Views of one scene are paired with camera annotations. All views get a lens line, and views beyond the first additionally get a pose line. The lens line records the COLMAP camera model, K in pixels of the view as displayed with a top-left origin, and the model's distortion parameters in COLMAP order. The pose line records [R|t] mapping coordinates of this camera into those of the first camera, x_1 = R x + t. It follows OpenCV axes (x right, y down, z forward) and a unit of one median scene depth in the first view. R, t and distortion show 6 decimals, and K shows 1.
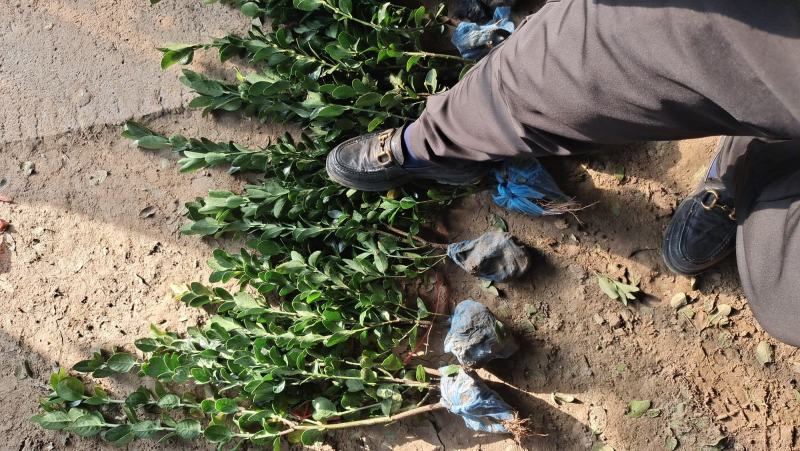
lens RADIAL K [[590.8, 0, 398.2], [0, 590.8, 226.2], [0, 0, 1]] dist [0.061604, -0.095593]
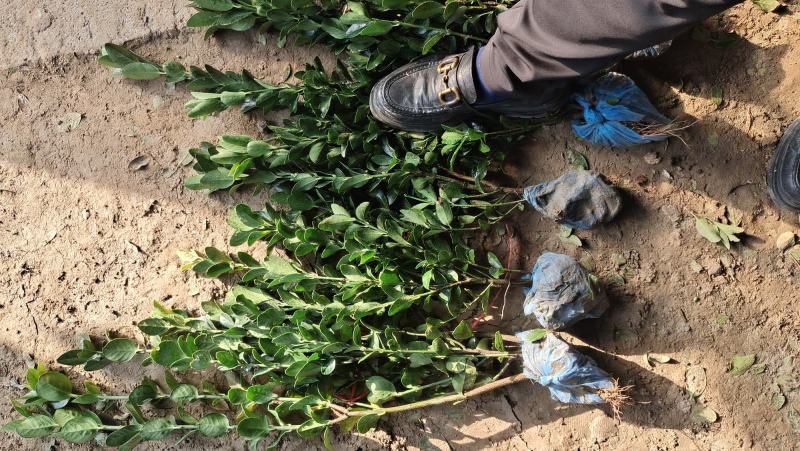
lens RADIAL K [[590.8, 0, 398.2], [0, 590.8, 226.2], [0, 0, 1]] dist [0.061604, -0.095593]
pose [[0.993596, -0.042078, 0.104861, -0.180725], [0.036128, 0.997662, 0.058017, 0.030157], [-0.107057, -0.053857, 0.992793, 0.181537]]
